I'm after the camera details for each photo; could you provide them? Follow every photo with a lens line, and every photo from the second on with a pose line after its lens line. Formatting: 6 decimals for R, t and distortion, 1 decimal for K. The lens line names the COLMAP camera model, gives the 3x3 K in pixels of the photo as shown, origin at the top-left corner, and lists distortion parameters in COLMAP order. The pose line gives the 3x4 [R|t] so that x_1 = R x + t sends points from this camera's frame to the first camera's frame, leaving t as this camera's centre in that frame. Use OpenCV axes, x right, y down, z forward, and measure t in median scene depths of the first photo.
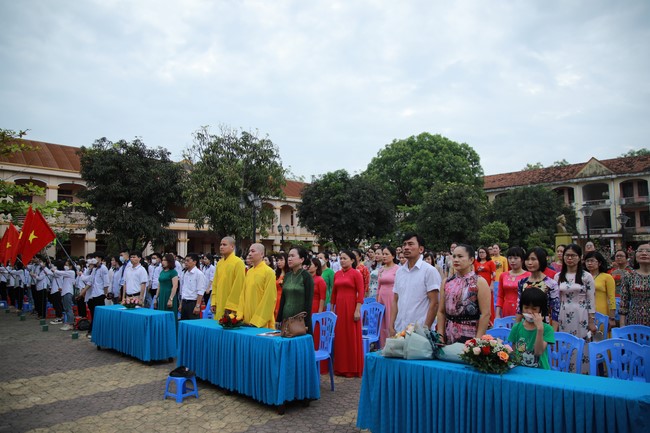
lens RADIAL K [[470.8, 0, 325.0], [0, 470.8, 216.5], [0, 0, 1]] dist [-0.061372, 0.000946]
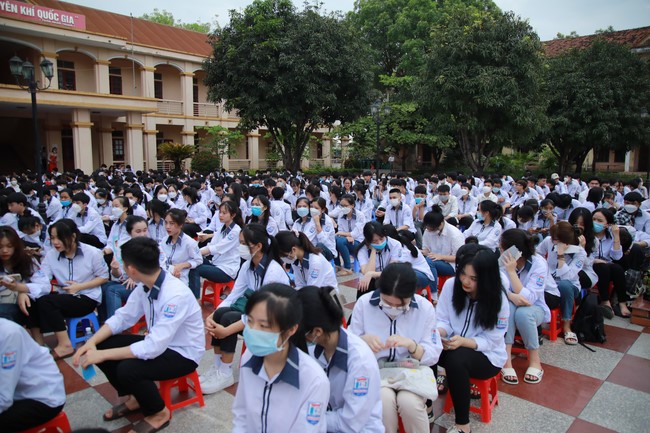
lens RADIAL K [[470.8, 0, 325.0], [0, 470.8, 216.5], [0, 0, 1]] dist [-0.061372, 0.000946]
pose [[0.999256, 0.009426, 0.037402, 0.073145], [-0.017377, 0.975715, 0.218352, 0.034230], [-0.034435, -0.218839, 0.975153, 0.430295]]
